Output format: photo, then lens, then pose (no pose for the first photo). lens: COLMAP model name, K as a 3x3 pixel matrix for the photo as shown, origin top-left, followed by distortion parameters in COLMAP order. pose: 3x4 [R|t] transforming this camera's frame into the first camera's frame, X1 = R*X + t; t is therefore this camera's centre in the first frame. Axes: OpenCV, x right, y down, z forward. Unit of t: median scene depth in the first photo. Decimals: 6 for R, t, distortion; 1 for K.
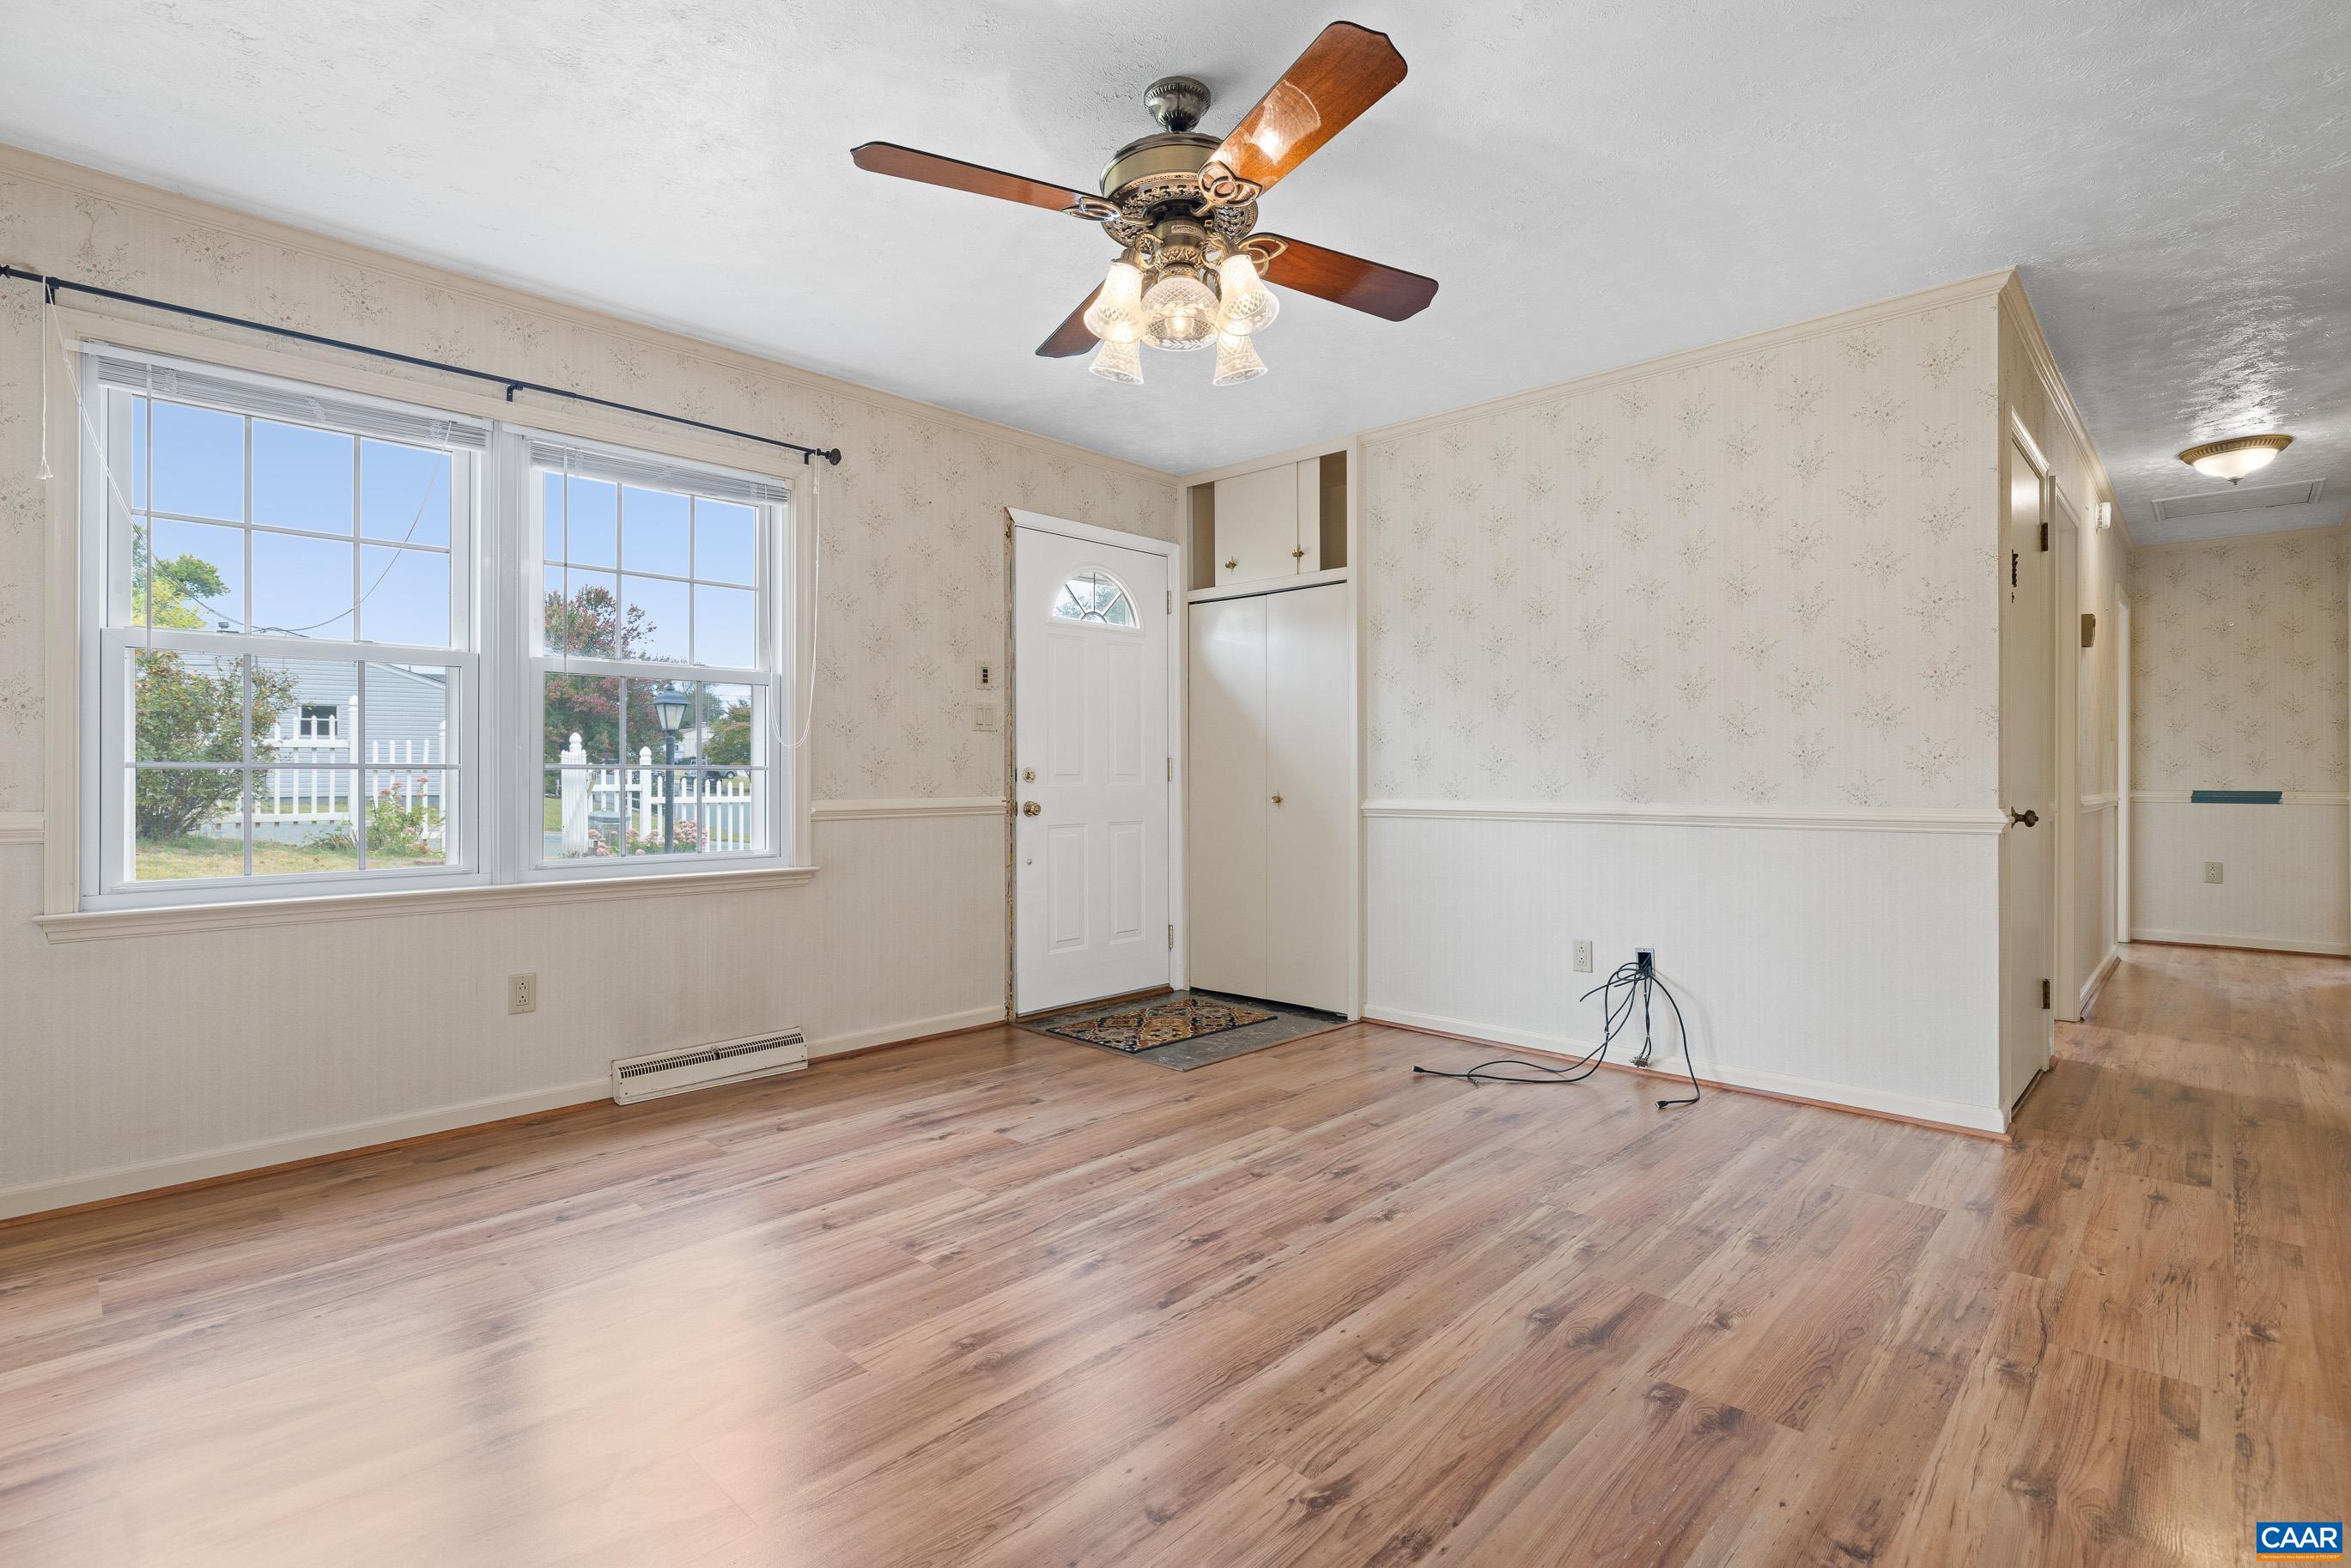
lens RADIAL K [[1145.6, 0, 1176.6], [0, 1145.6, 775.8], [0, 0, 1]] dist [-0.015468, 0.002280]
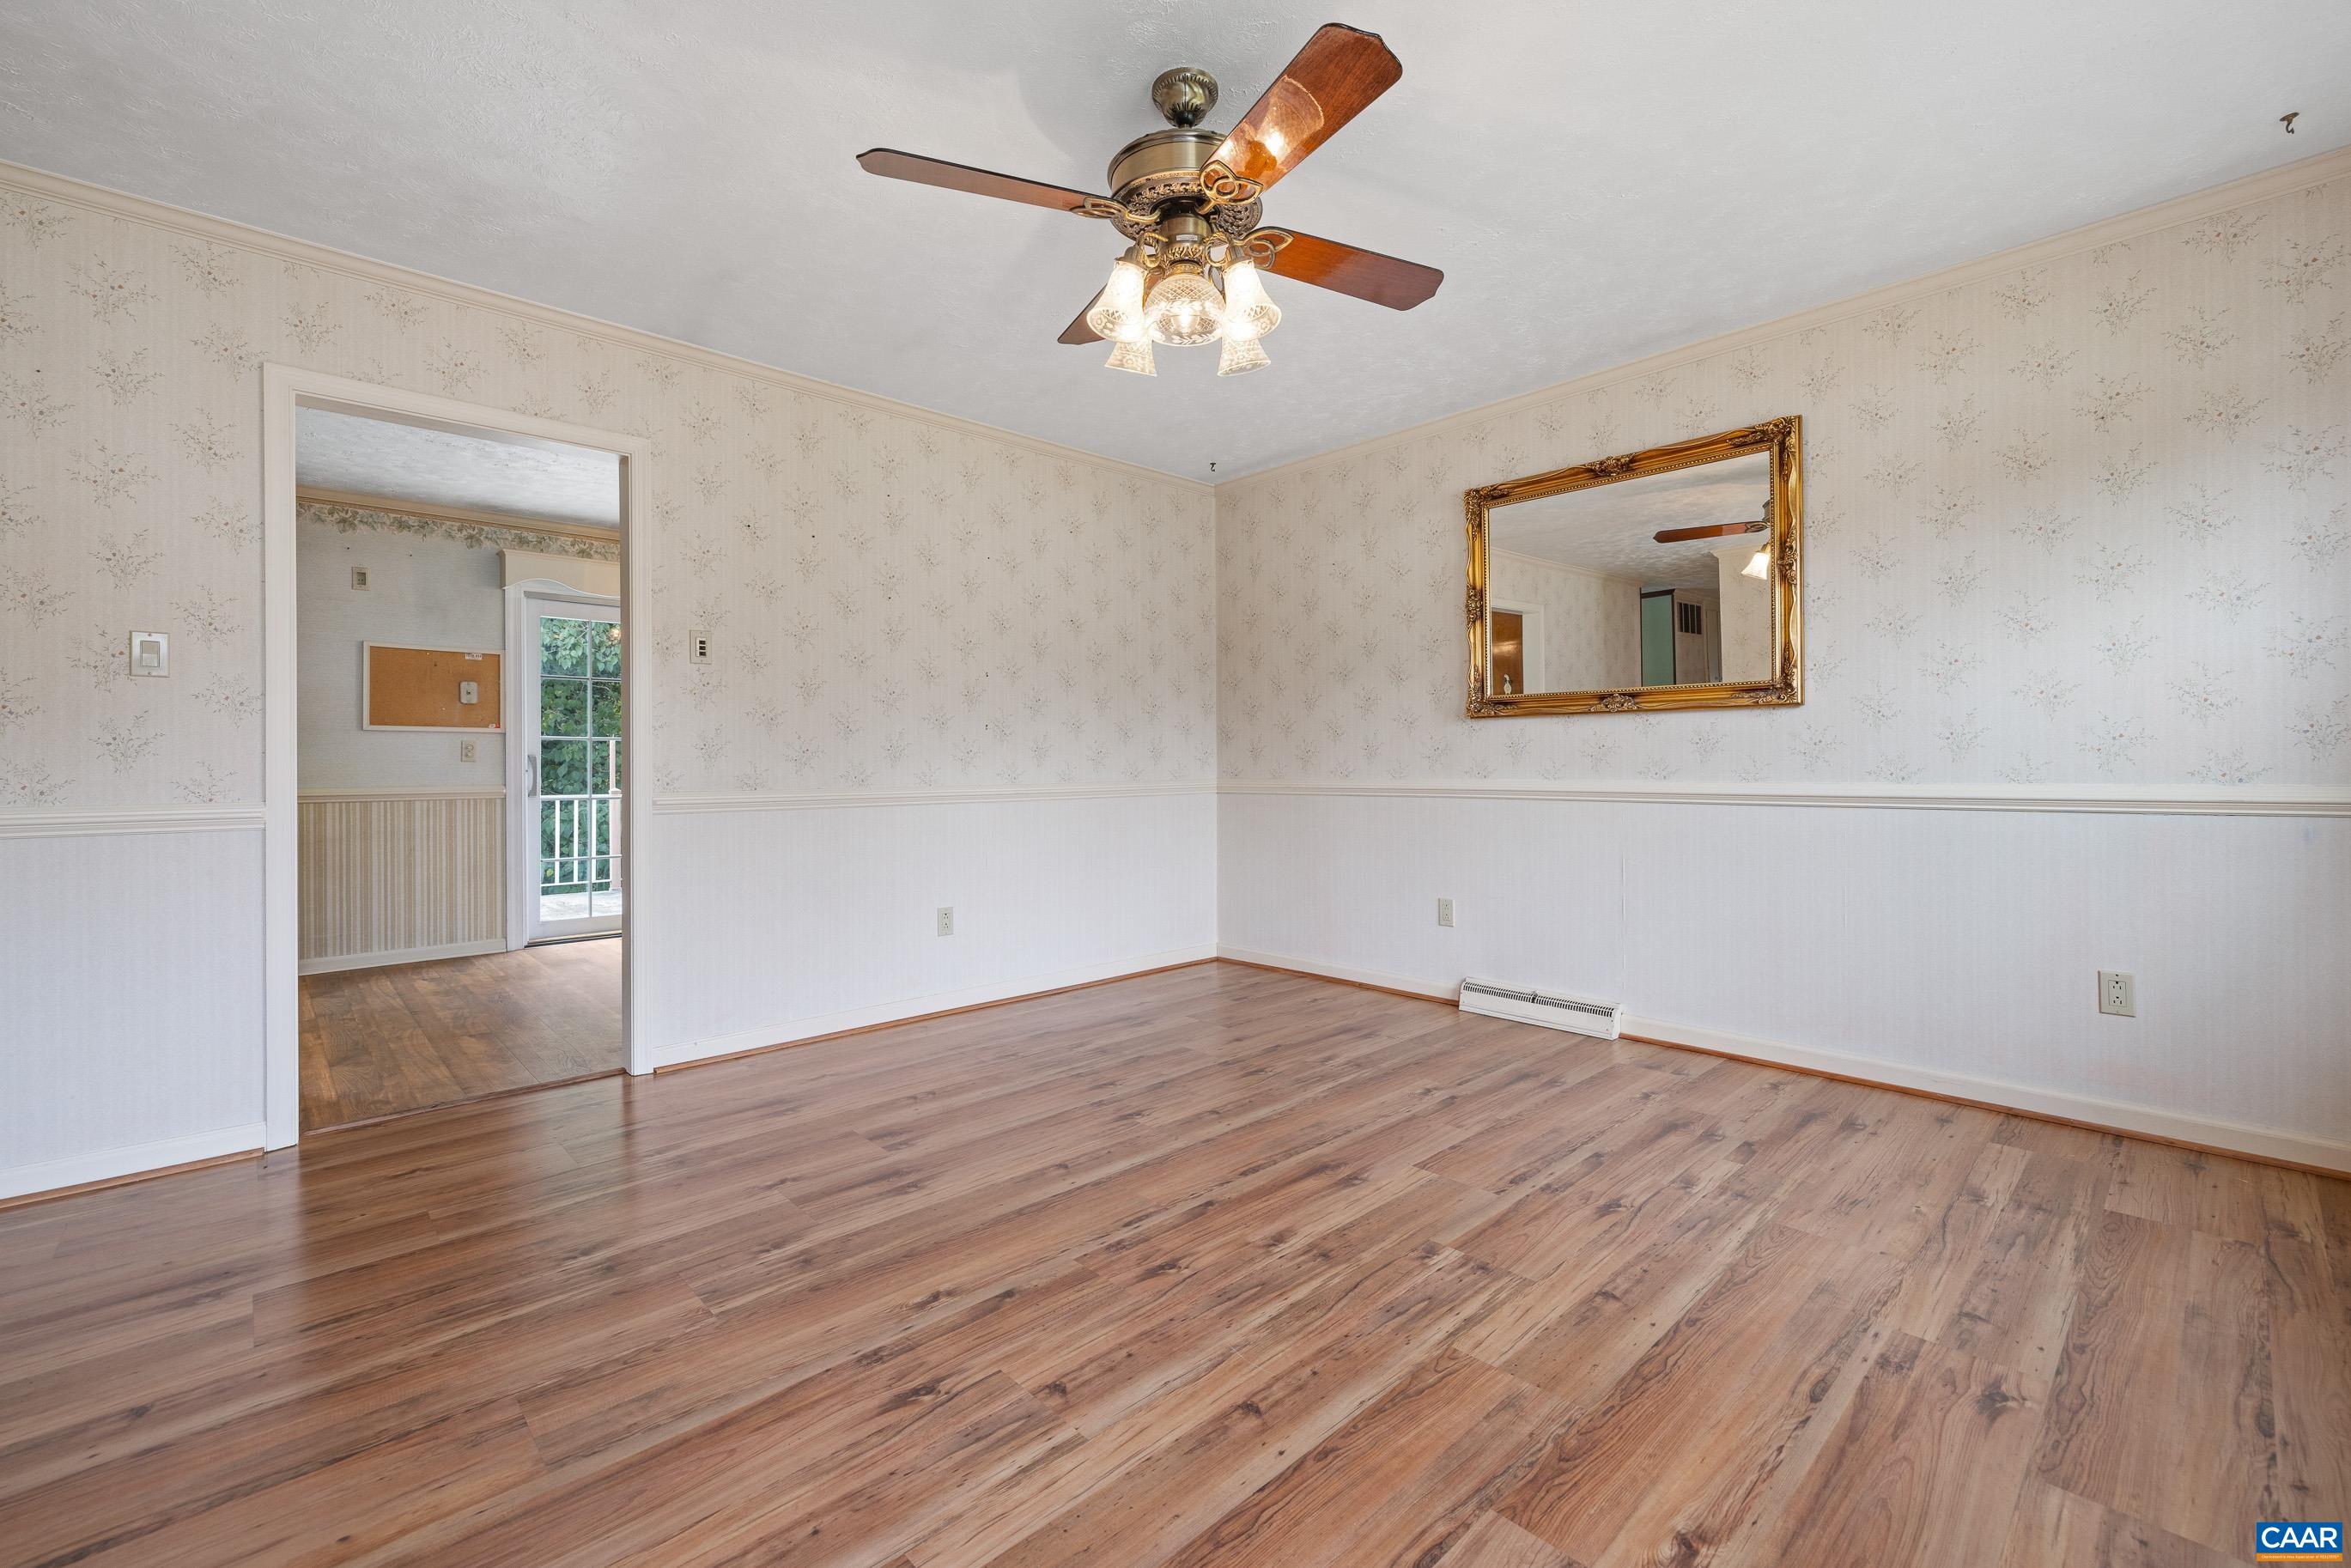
lens RADIAL K [[1023.9, 0, 1174.0], [0, 1023.9, 770.8], [0, 0, 1]] dist [0.002971, -0.002474]
pose [[-0.998501, 0.005852, 0.054428, -0.029793], [0.006195, 0.999962, 0.006129, 0.004152], [-0.054390, 0.006457, -0.998499, 1.734886]]
